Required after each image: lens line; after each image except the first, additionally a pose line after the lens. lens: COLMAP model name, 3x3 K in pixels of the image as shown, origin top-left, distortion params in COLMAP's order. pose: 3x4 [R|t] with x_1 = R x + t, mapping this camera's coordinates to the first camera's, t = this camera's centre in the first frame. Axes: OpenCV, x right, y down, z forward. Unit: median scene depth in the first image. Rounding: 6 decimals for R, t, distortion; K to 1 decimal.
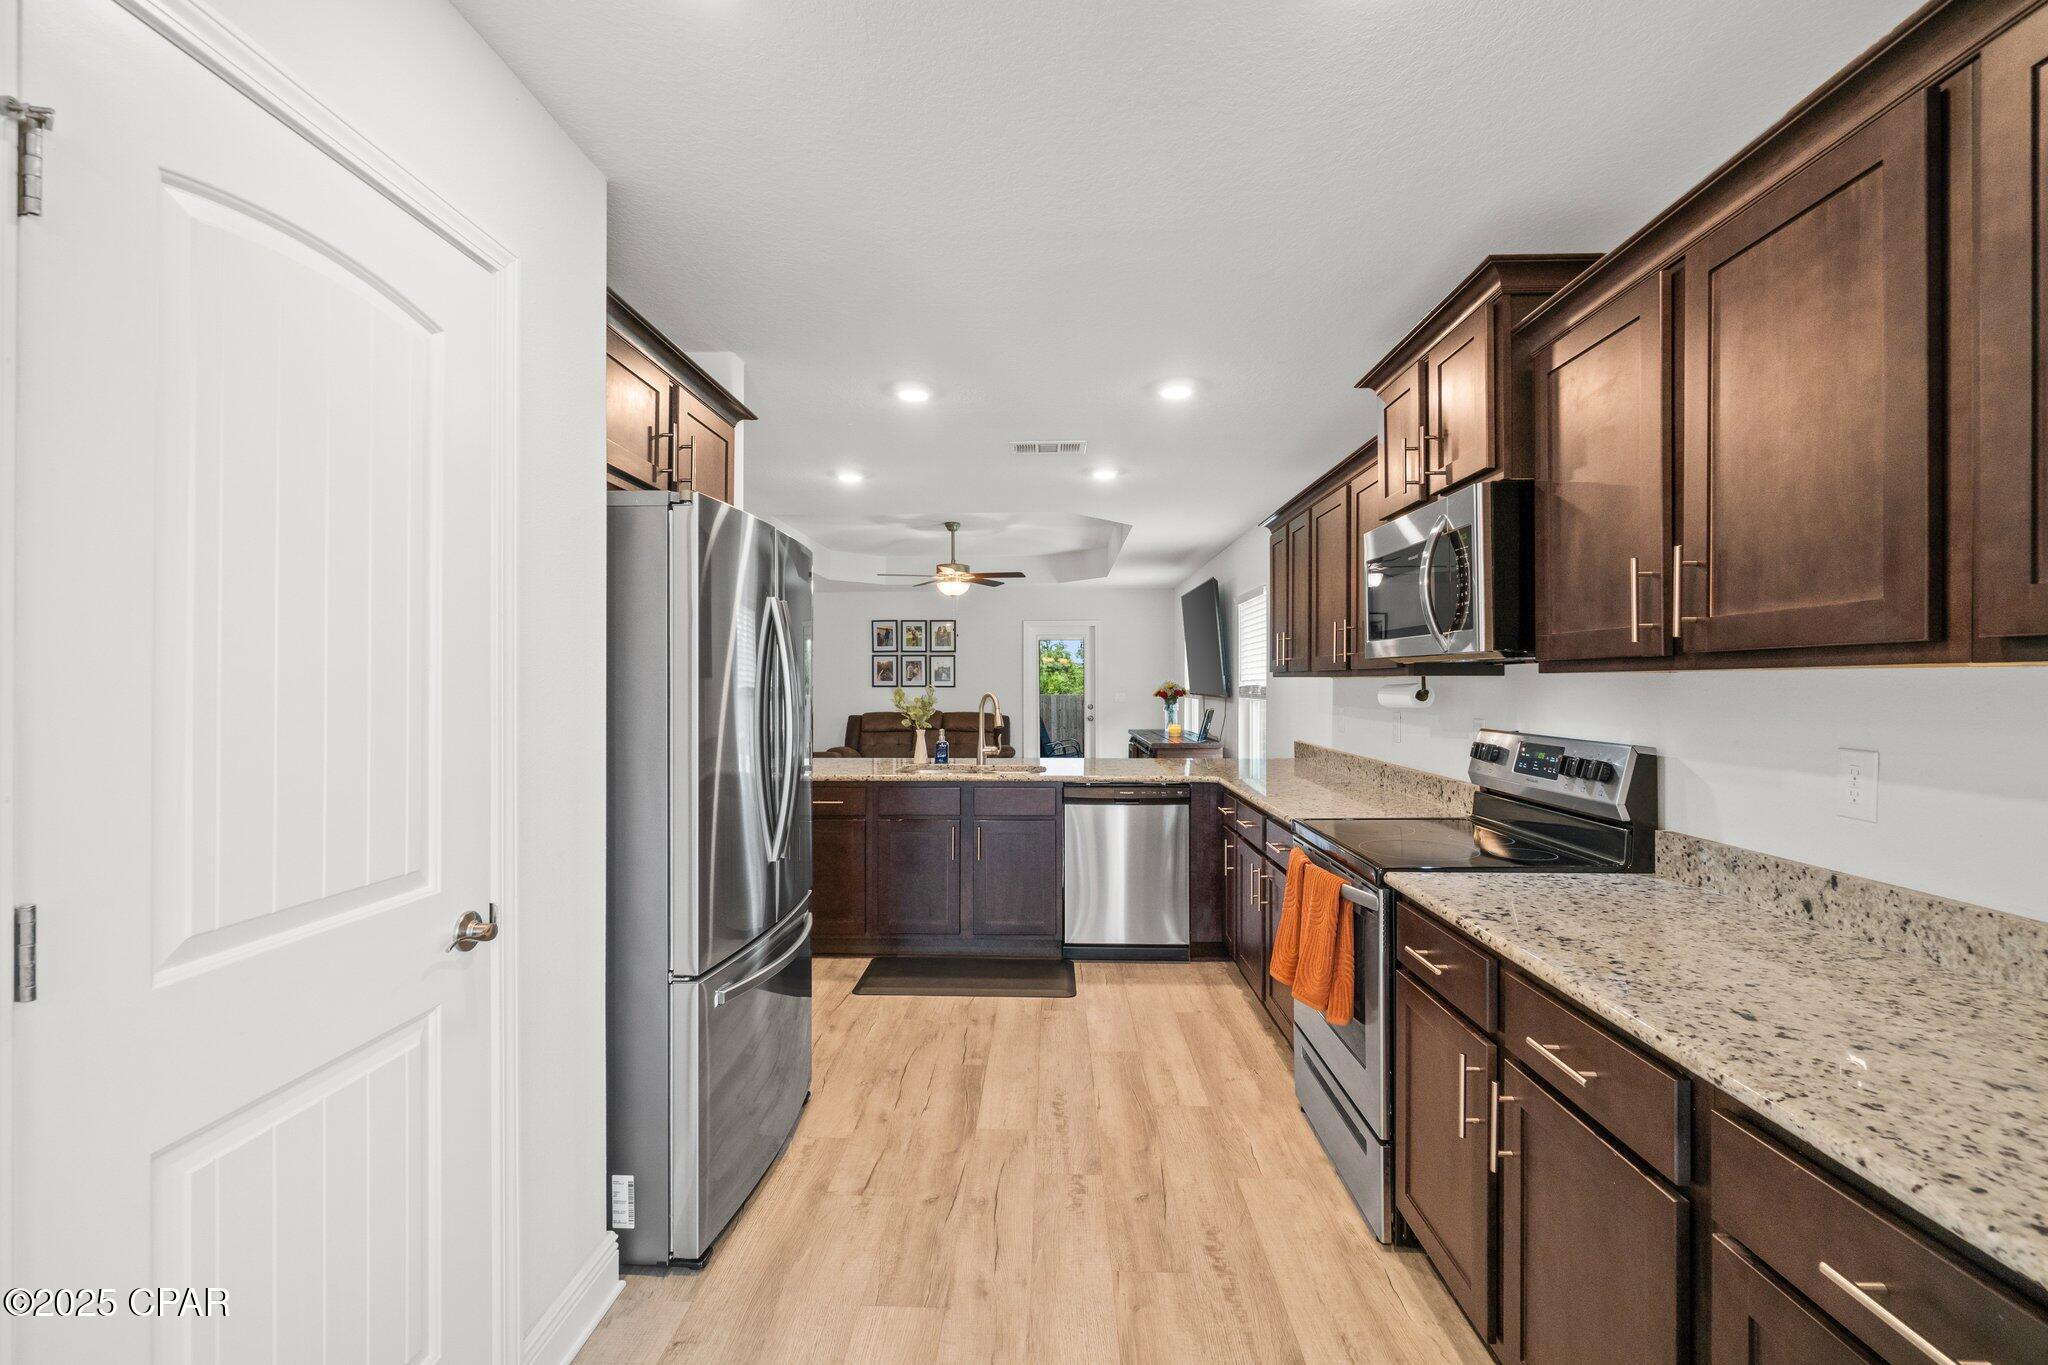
lens RADIAL K [[863.9, 0, 1024.0], [0, 863.9, 682.5], [0, 0, 1]] dist [-0.000346, -0.000041]
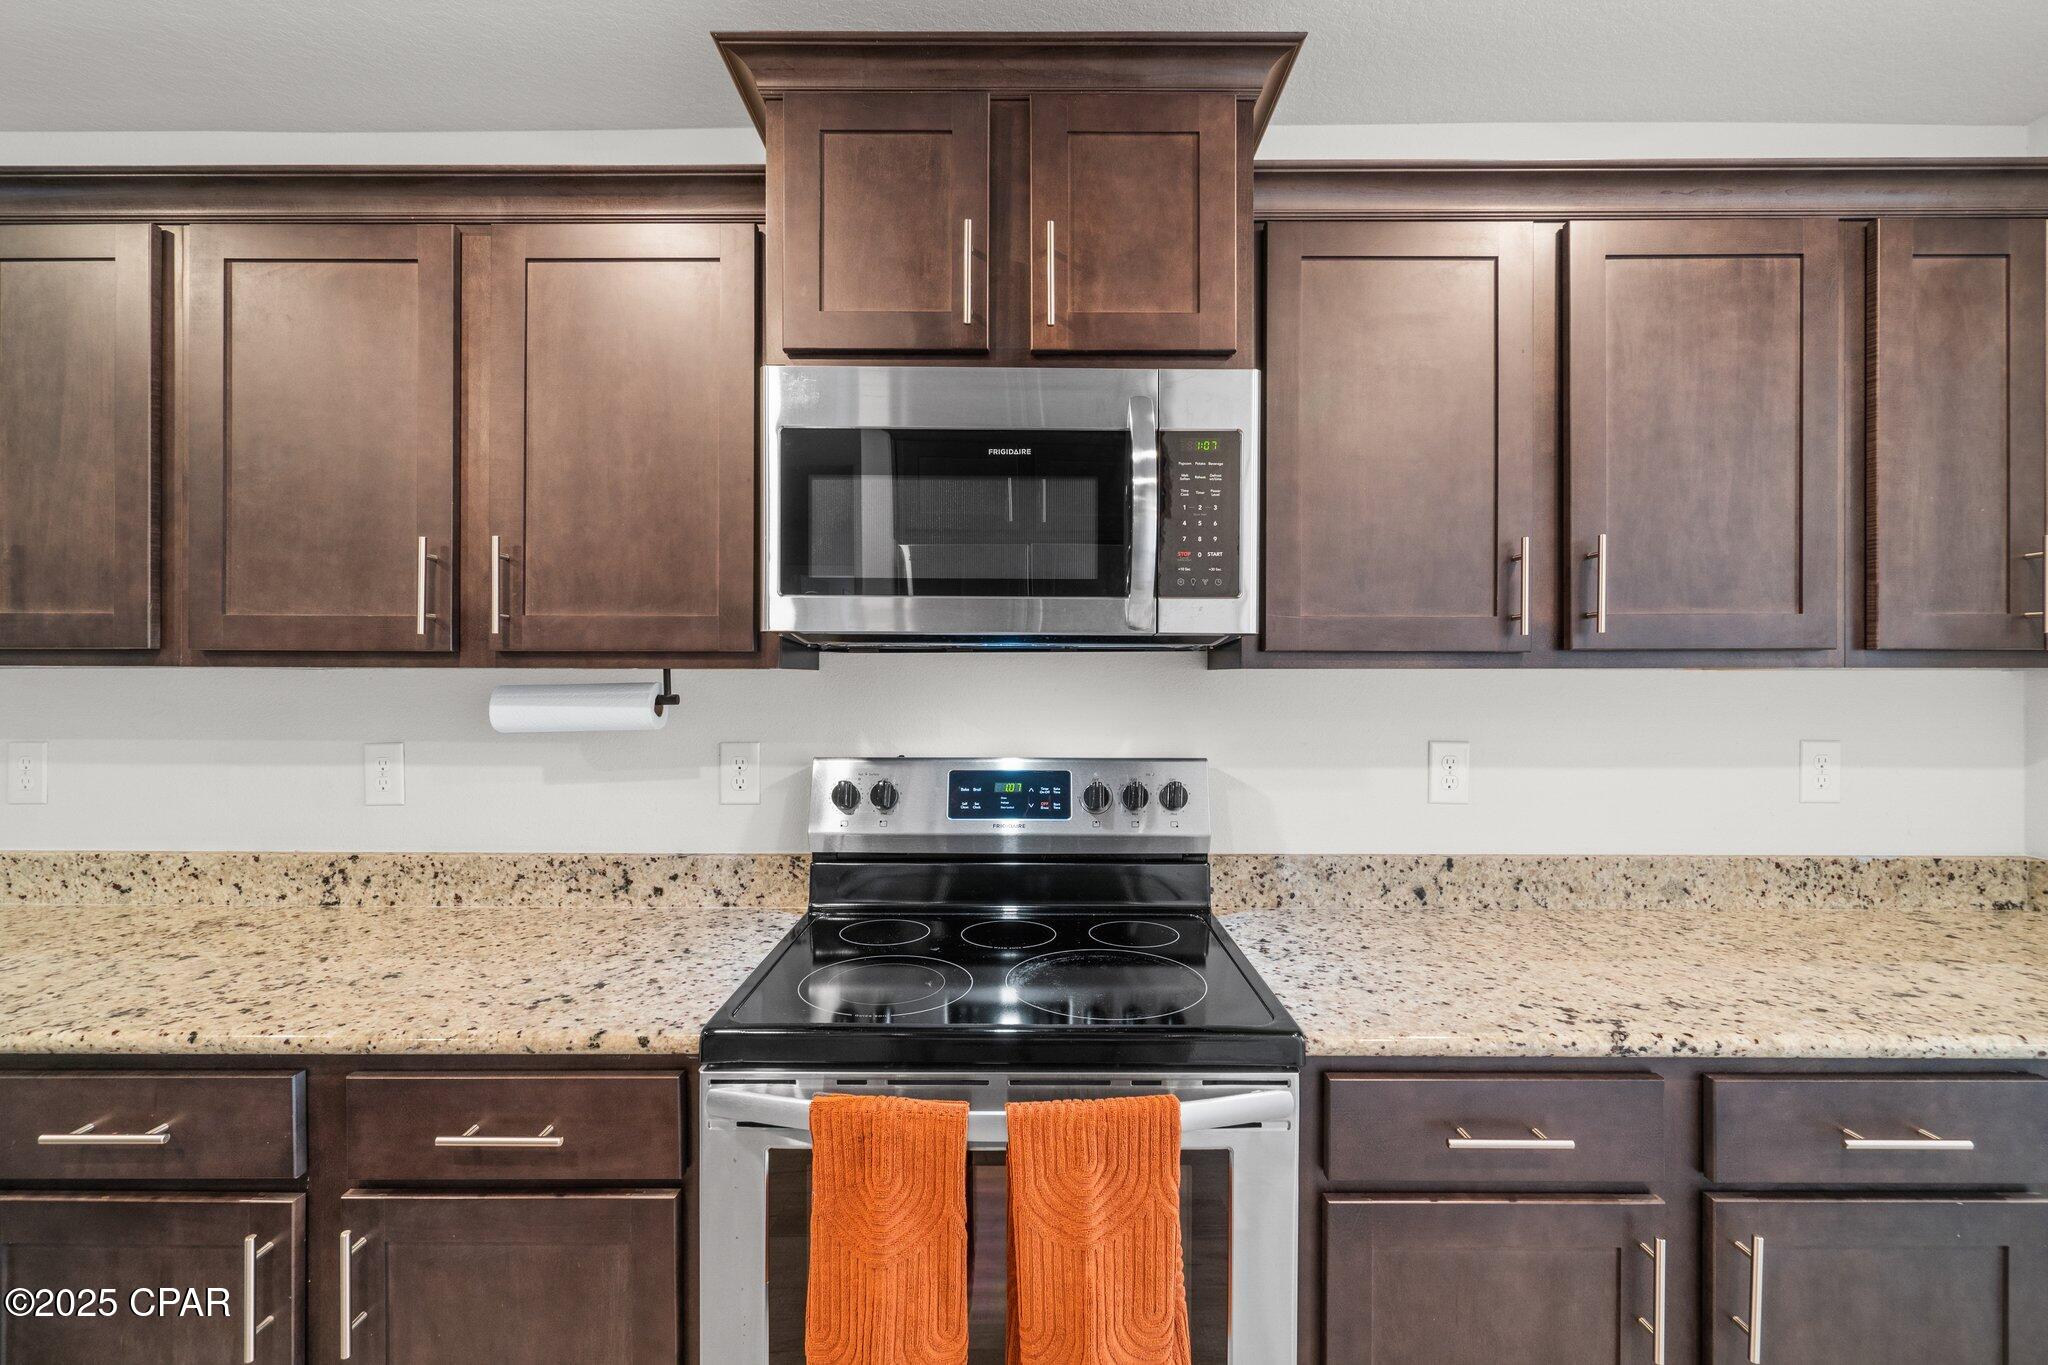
lens RADIAL K [[863.9, 0, 1024.0], [0, 863.9, 682.5], [0, 0, 1]] dist [-0.000346, -0.000041]
pose [[-0.036102, 0.006375, 0.999328, -0.059685], [-0.002285, 0.999977, -0.006462, 0.003587], [-0.999346, -0.002516, -0.036087, 0.669806]]
